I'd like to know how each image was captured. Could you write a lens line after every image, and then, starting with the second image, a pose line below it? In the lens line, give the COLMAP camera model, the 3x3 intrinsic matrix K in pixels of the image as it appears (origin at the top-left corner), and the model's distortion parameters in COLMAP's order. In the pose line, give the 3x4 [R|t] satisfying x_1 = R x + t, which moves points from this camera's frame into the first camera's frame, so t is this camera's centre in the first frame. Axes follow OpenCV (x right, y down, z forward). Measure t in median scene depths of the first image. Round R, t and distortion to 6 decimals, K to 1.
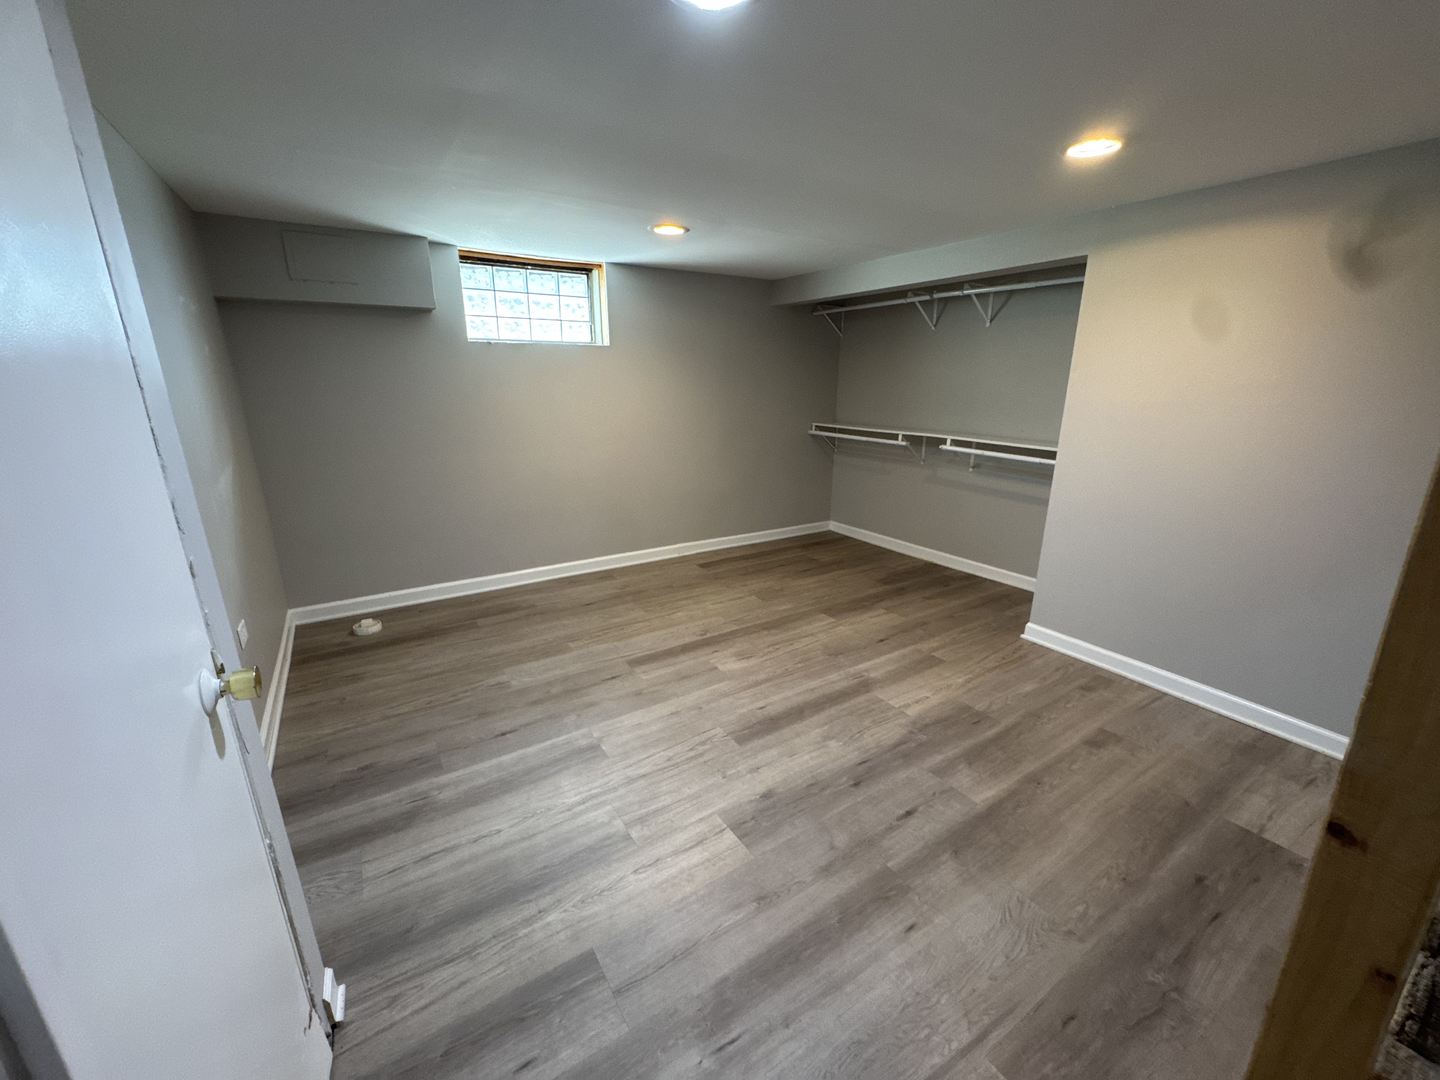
lens RADIAL K [[574.2, 0, 719.2], [0, 574.2, 540.6], [0, 0, 1]] dist [-0.000229, -0.001067]
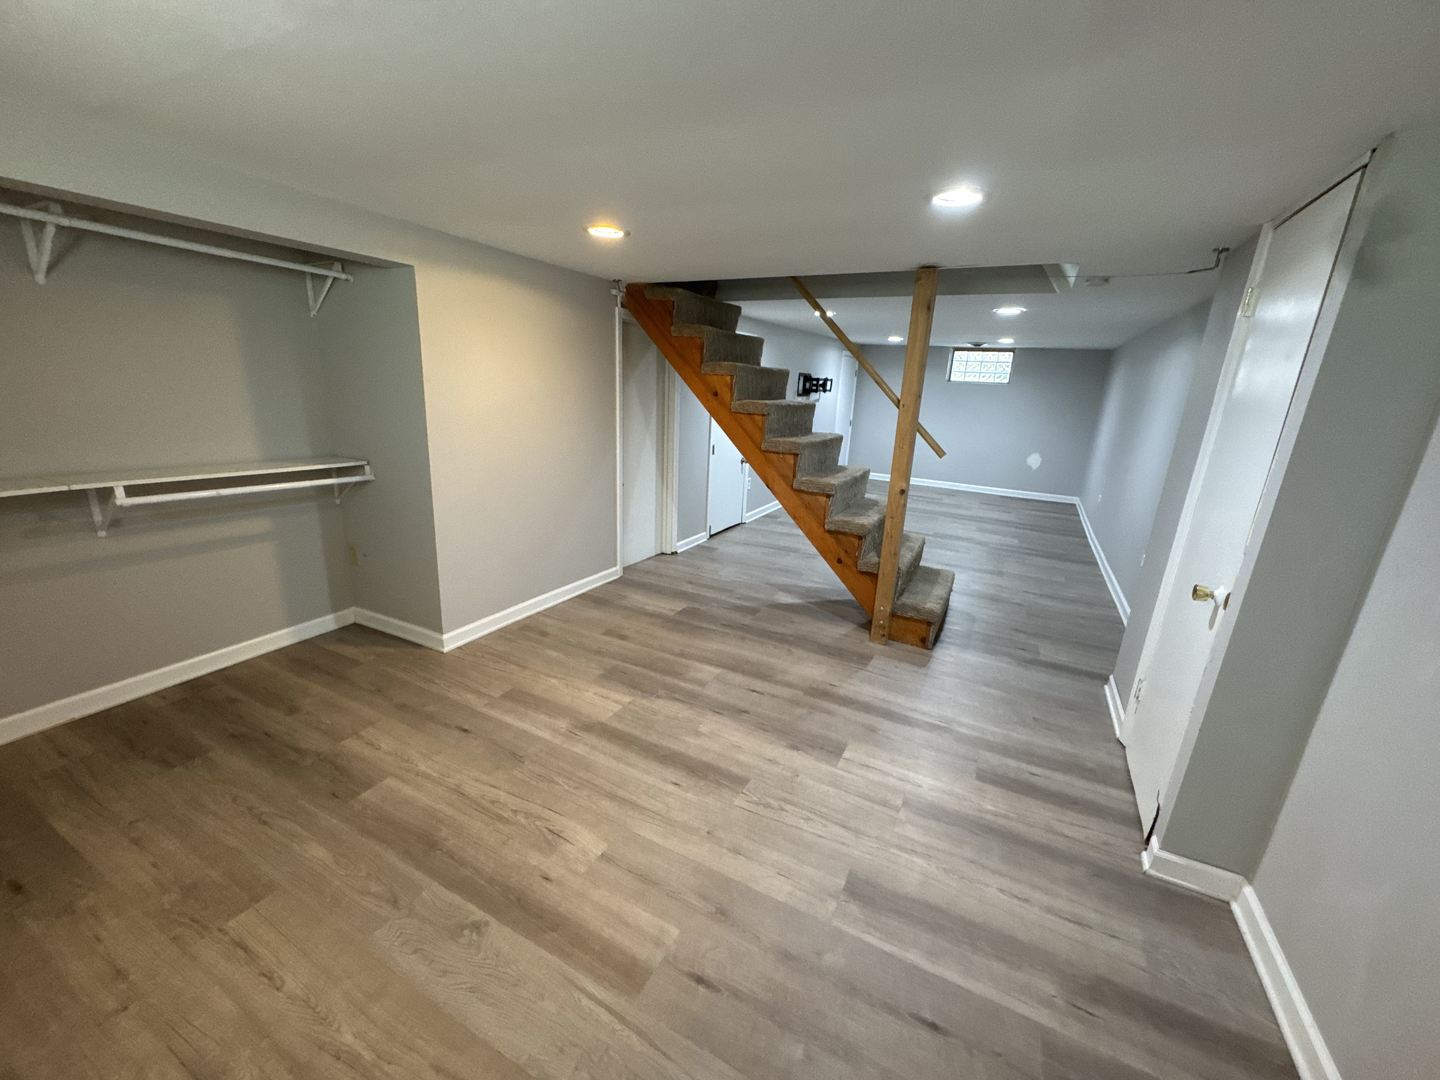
lens RADIAL K [[574.2, 0, 718.2], [0, 574.2, 543.5], [0, 0, 1]] dist [-0.000229, -0.001067]
pose [[-0.499651, -0.257447, 0.827085, -0.601781], [0.188275, 0.899711, 0.393792, -0.380638], [-0.845519, 0.352478, -0.401071, 1.195606]]
